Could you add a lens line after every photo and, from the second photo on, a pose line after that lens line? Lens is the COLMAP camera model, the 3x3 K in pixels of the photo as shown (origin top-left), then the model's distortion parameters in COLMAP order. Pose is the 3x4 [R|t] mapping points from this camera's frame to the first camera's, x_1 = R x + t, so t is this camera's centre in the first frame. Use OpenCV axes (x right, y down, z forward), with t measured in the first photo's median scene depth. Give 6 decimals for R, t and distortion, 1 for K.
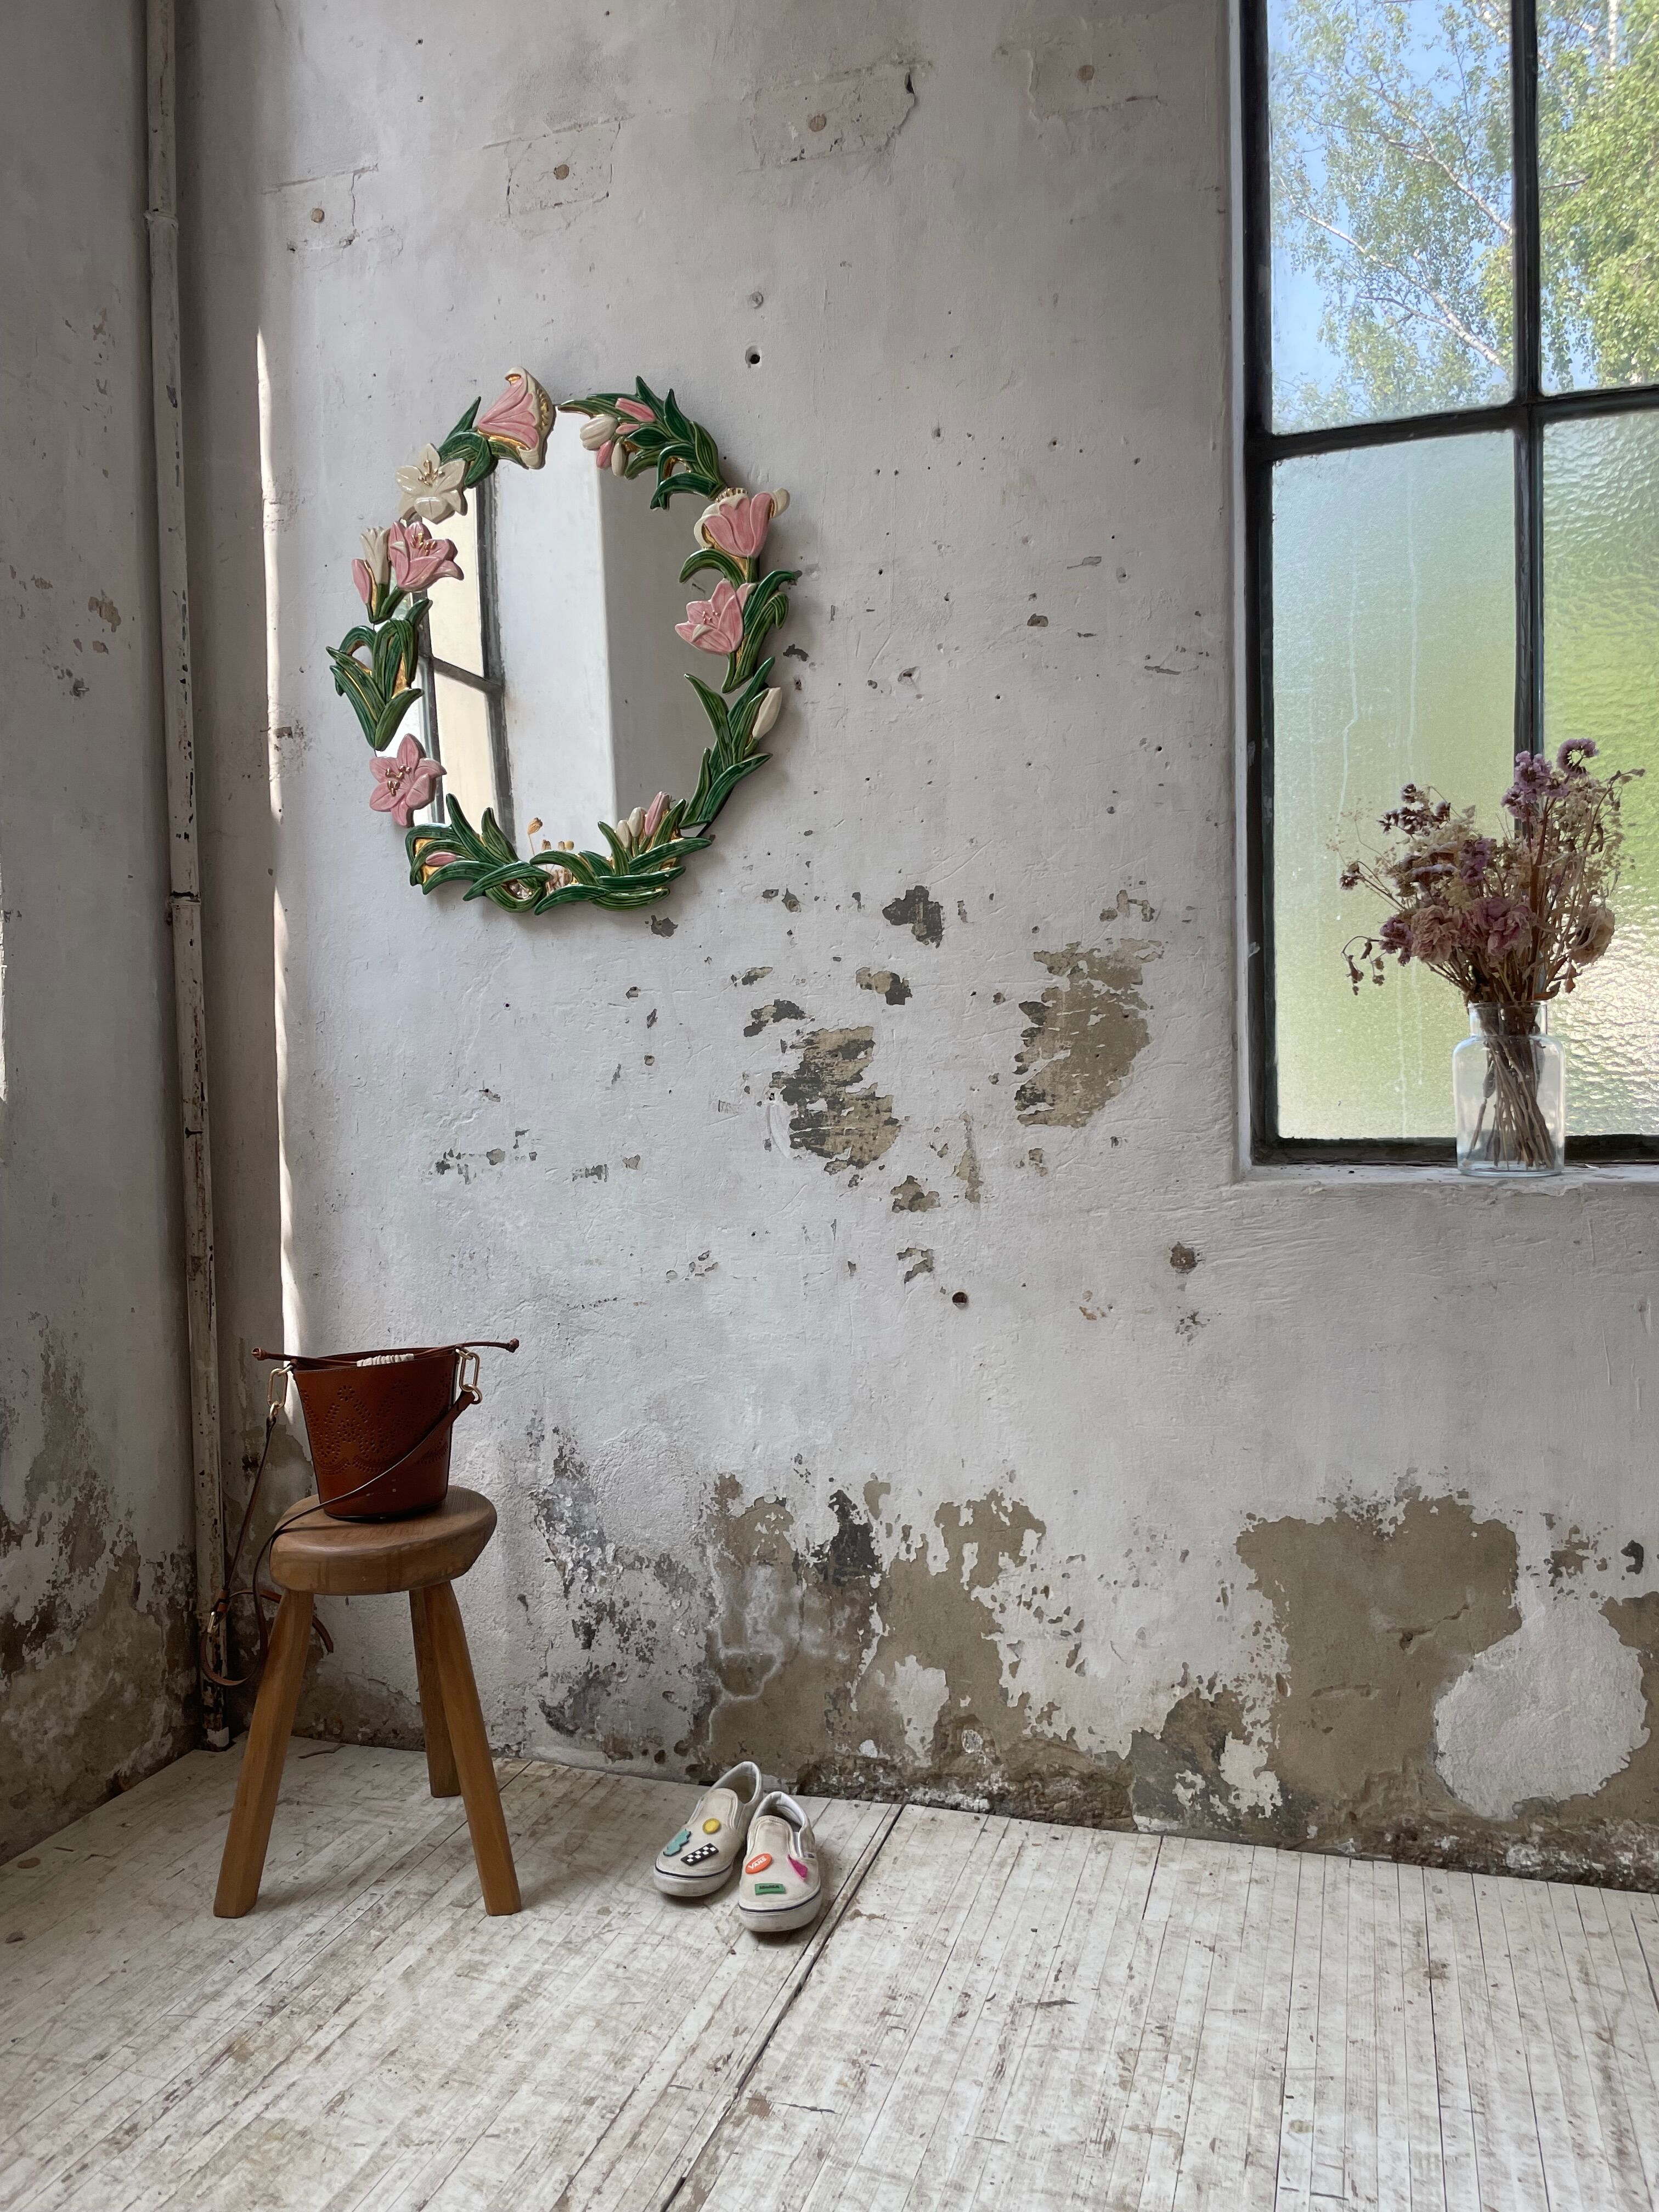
lens RADIAL K [[1688.9, 0, 841.6], [0, 1688.9, 1119.8], [0, 0, 1]] dist [0.091121, -0.128505]
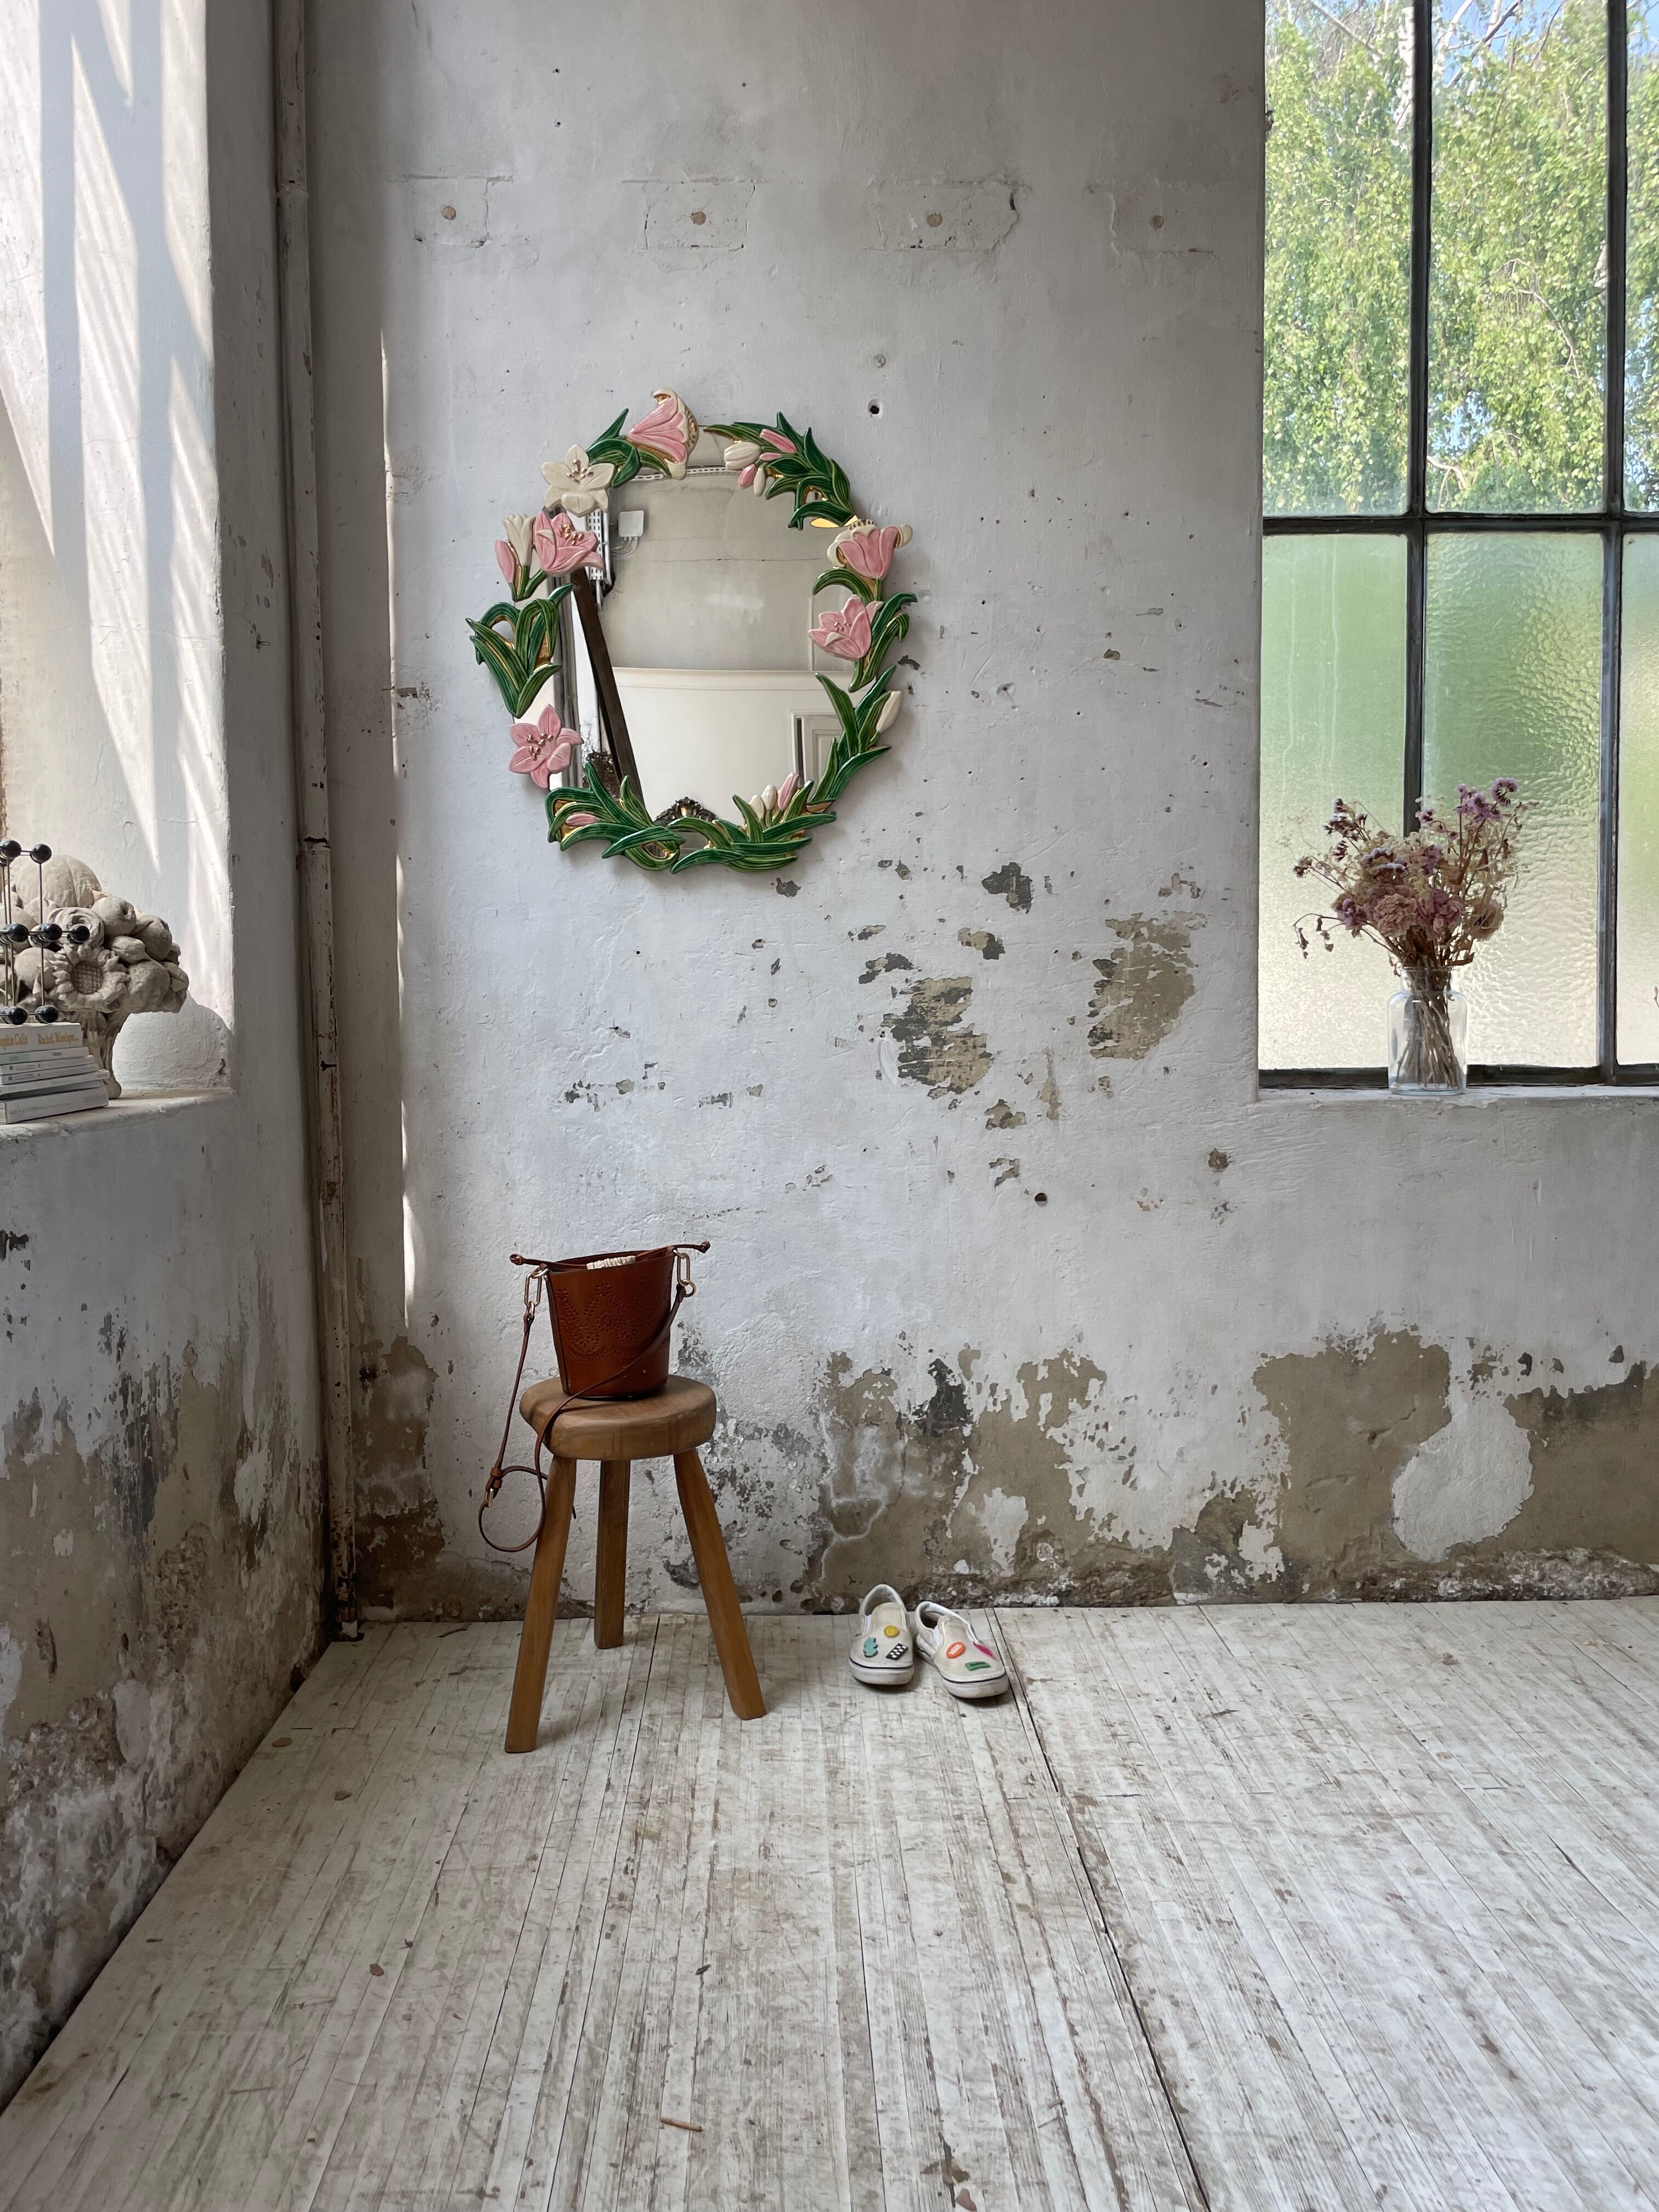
lens RADIAL K [[1690.4, 0, 852.0], [0, 1690.4, 1100.3], [0, 0, 1]] dist [0.100201, -0.148701]
pose [[0.942864, -0.008029, 0.333081, -0.468431], [0.001094, 0.999779, 0.021003, 0.007867], [-0.333176, -0.019439, 0.942664, -0.120663]]
